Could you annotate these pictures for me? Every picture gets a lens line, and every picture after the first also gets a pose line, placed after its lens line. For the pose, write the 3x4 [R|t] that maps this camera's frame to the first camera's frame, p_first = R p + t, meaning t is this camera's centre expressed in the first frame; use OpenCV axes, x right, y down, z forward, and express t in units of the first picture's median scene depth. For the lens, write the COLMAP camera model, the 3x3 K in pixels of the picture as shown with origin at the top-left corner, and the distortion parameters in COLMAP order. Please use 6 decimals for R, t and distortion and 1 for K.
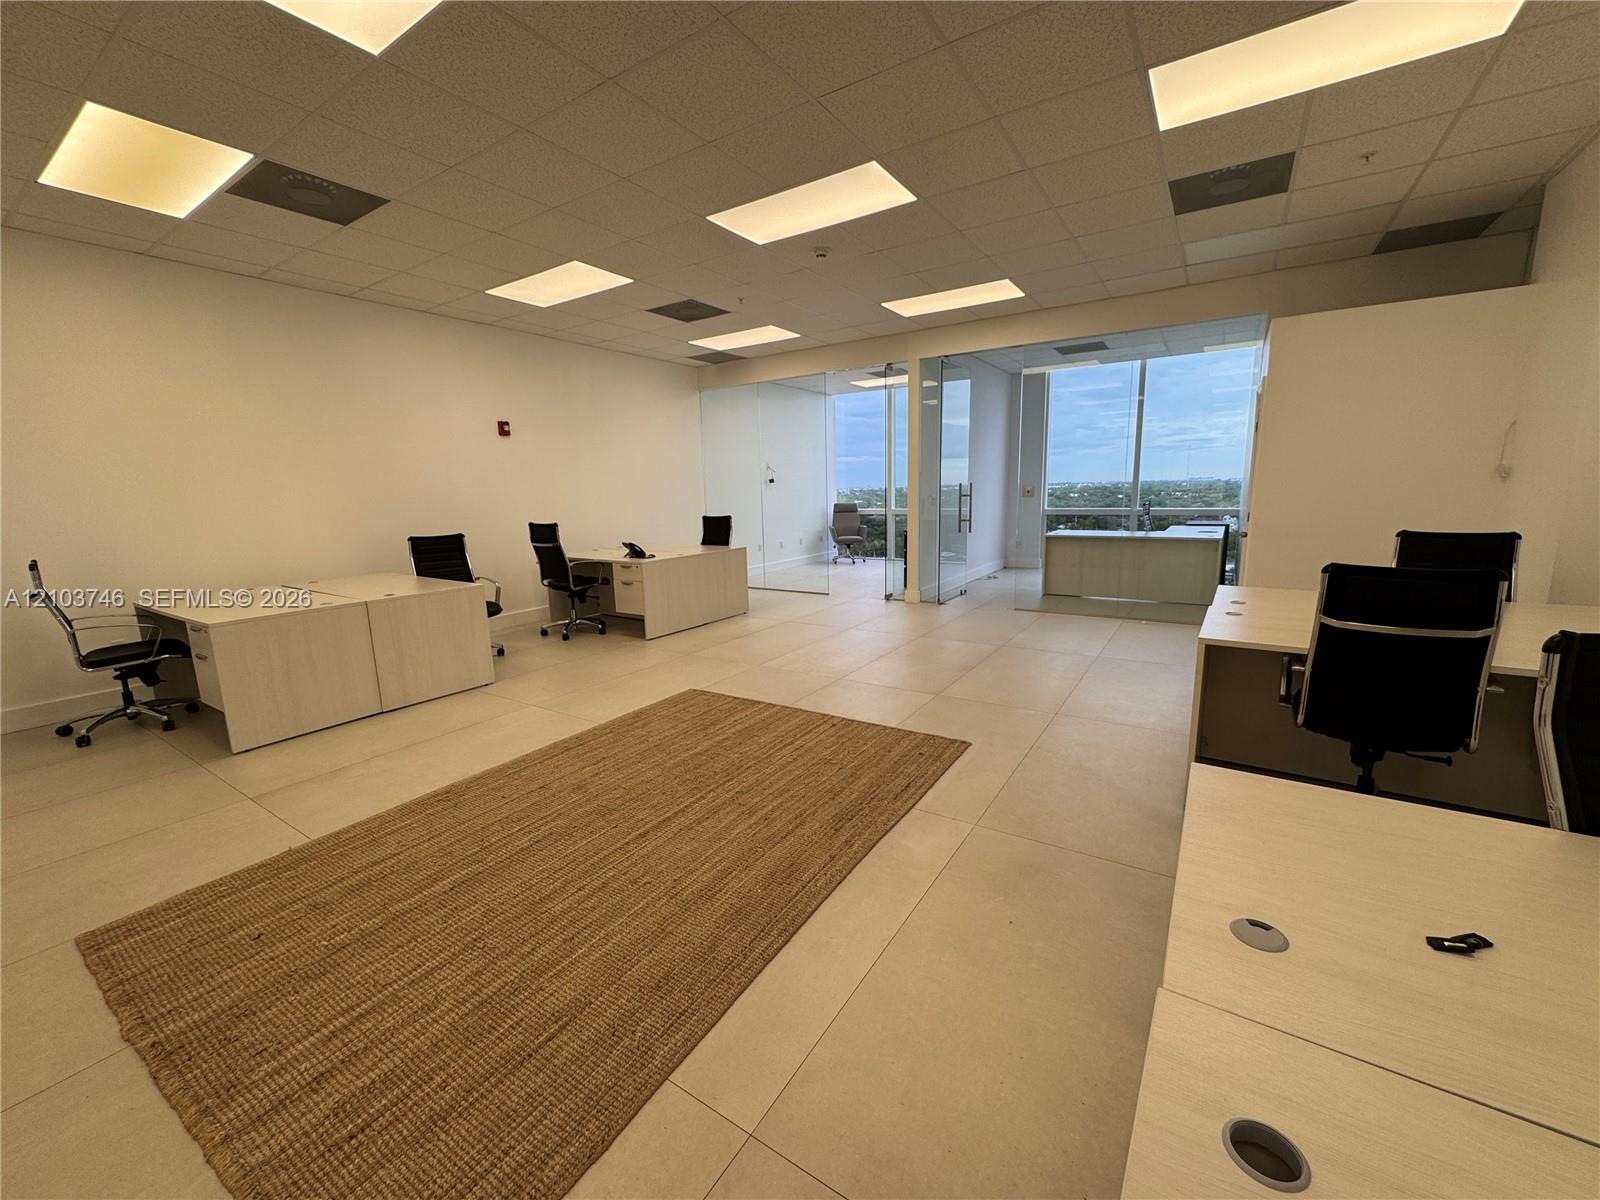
lens RADIAL K [[637.0, 0, 801.8], [0, 637.0, 605.2], [0, 0, 1]] dist [-0.003358, 0.000336]
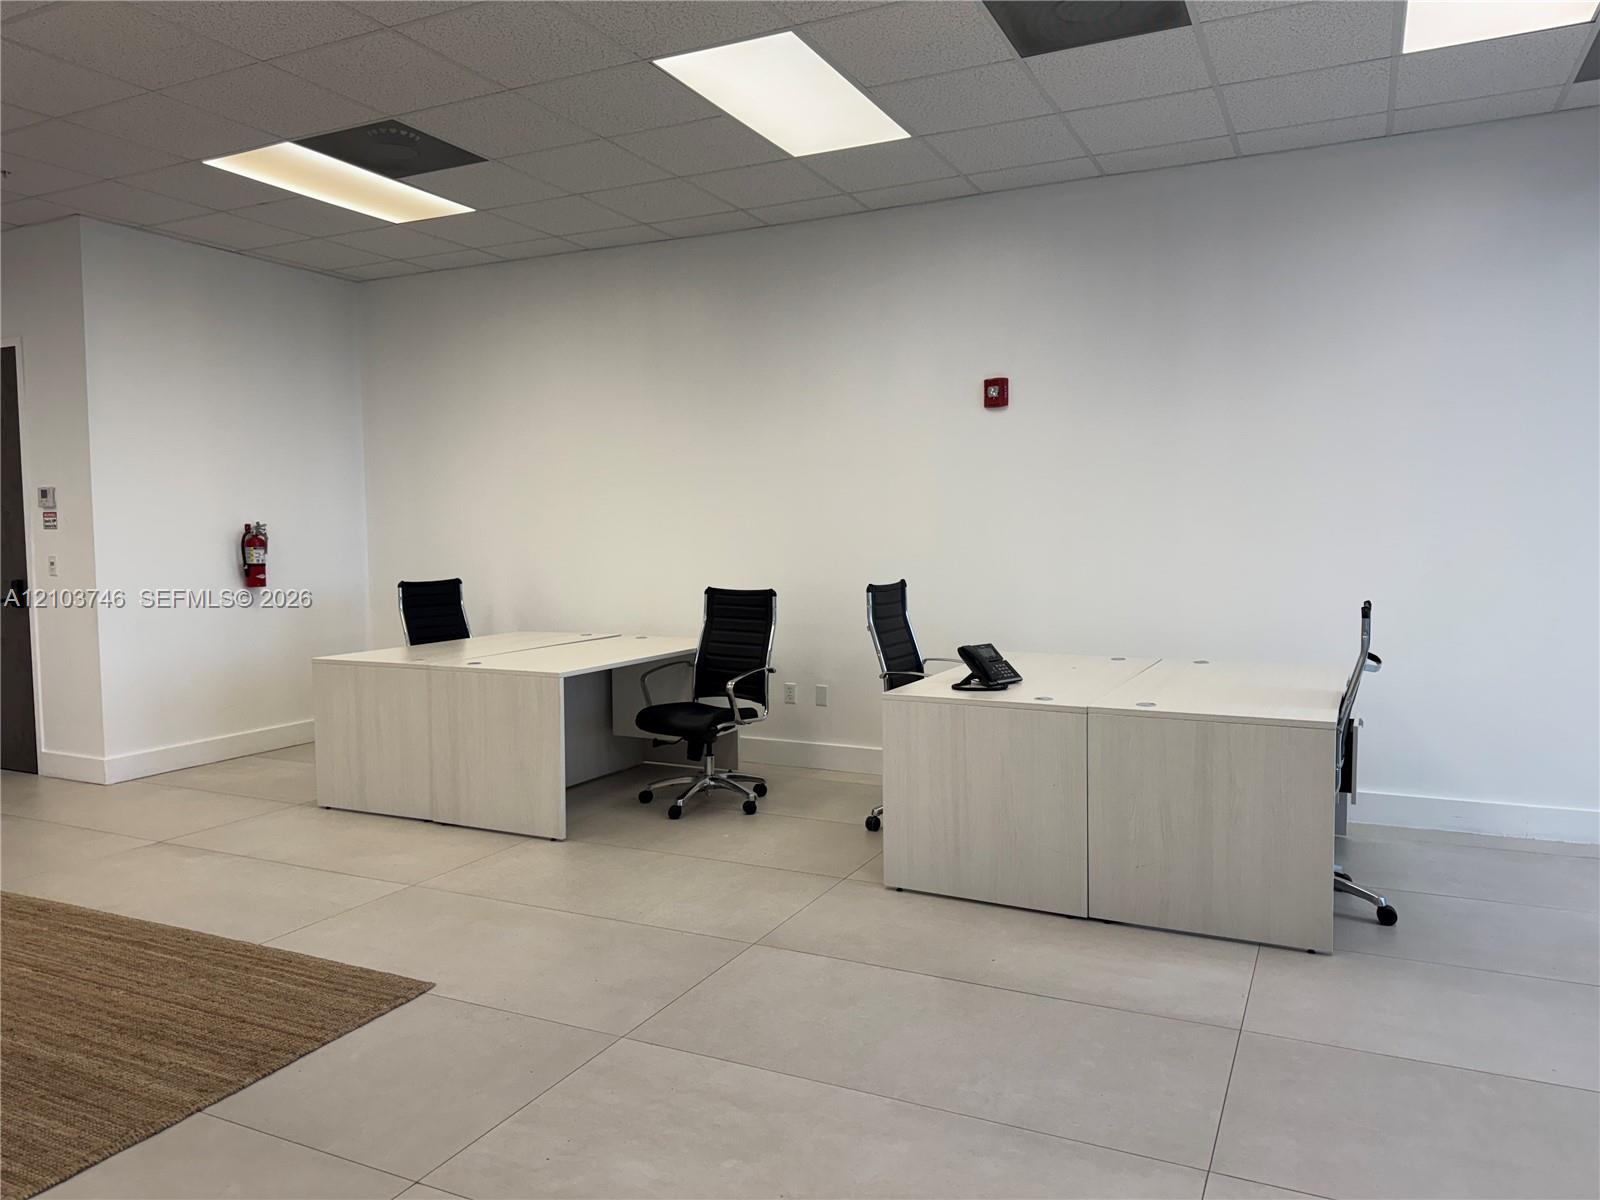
lens RADIAL K [[1132.1, 0, 810.2], [0, 1132.1, 602.2], [0, 0, 1]] dist [0.019096, -0.026720]
pose [[0.122035, 0.076020, -0.989610, 0.675940], [-0.175588, 0.982989, 0.053858, -0.233794], [0.976871, 0.167191, 0.133307, 1.290072]]
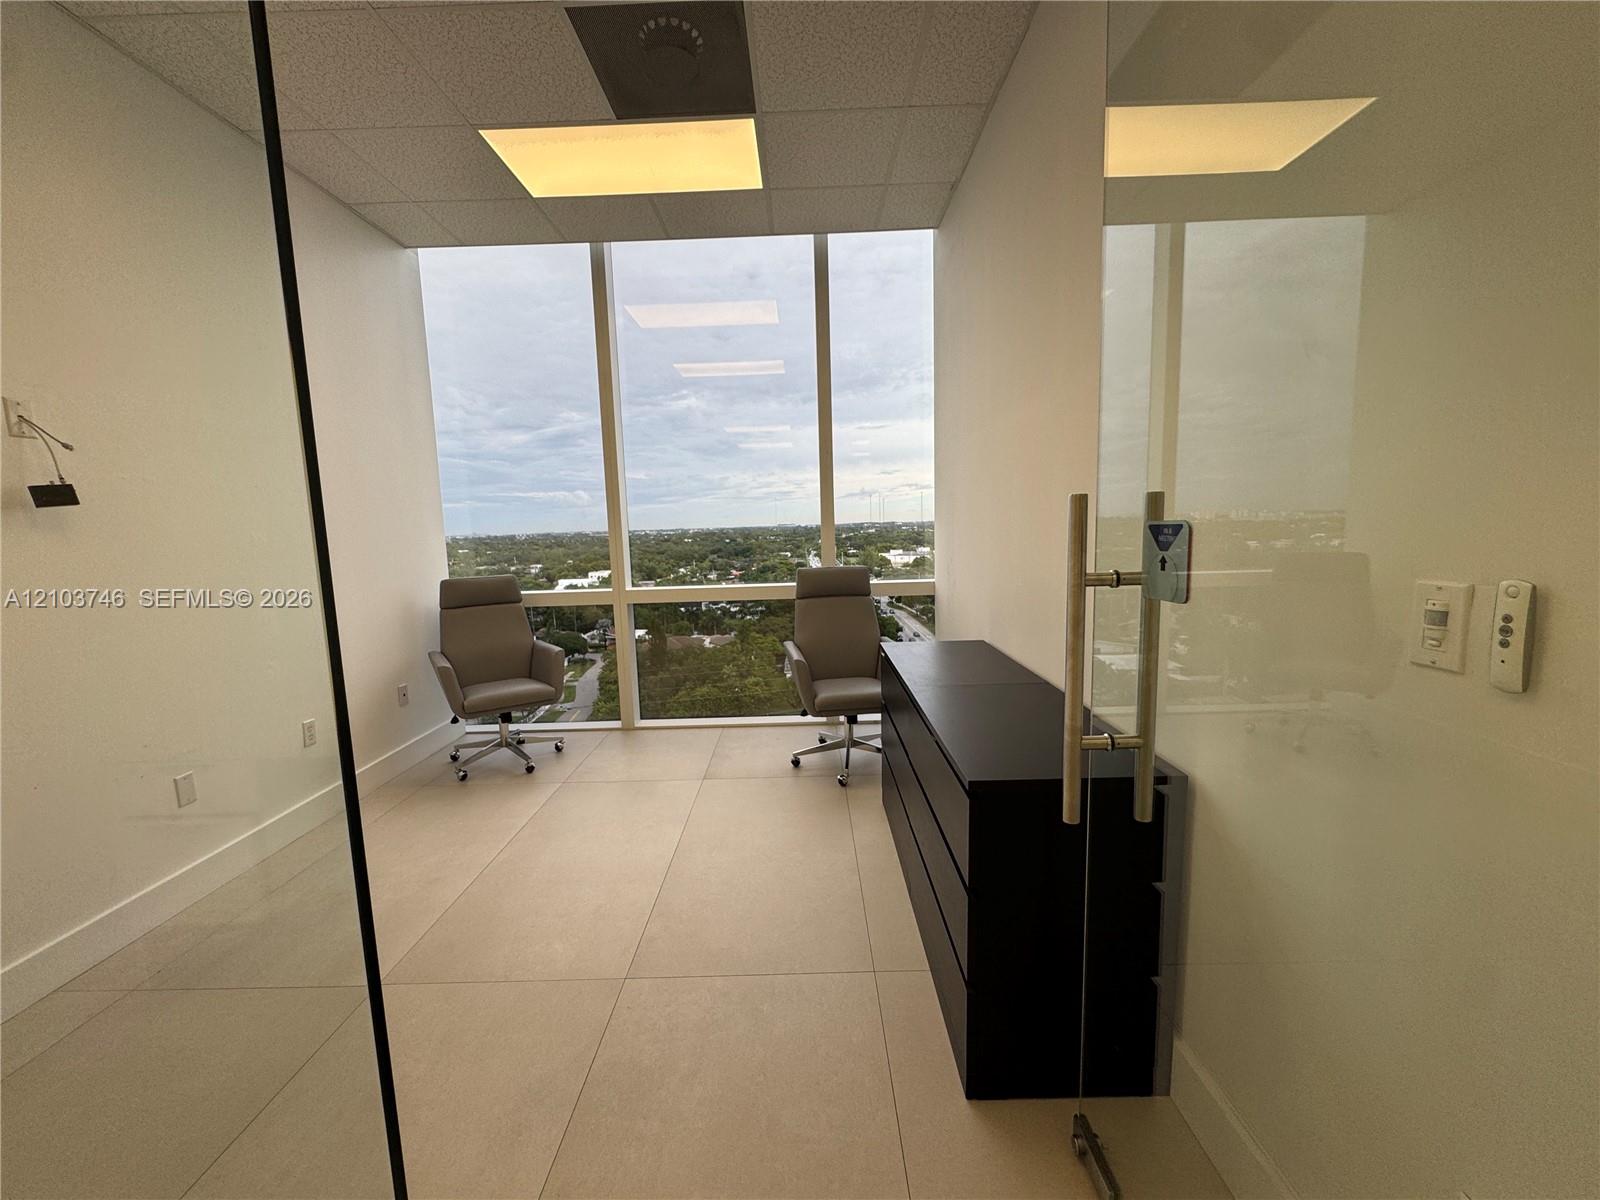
lens RADIAL K [[637.0, 0, 799.8], [0, 637.0, 602.0], [0, 0, 1]] dist [-0.003358, 0.000336]
pose [[0.839645, -0.067275, 0.538952, 0.091416], [0.108085, 0.993149, -0.044417, -0.358822], [-0.532272, 0.095547, 0.841164, 1.976941]]
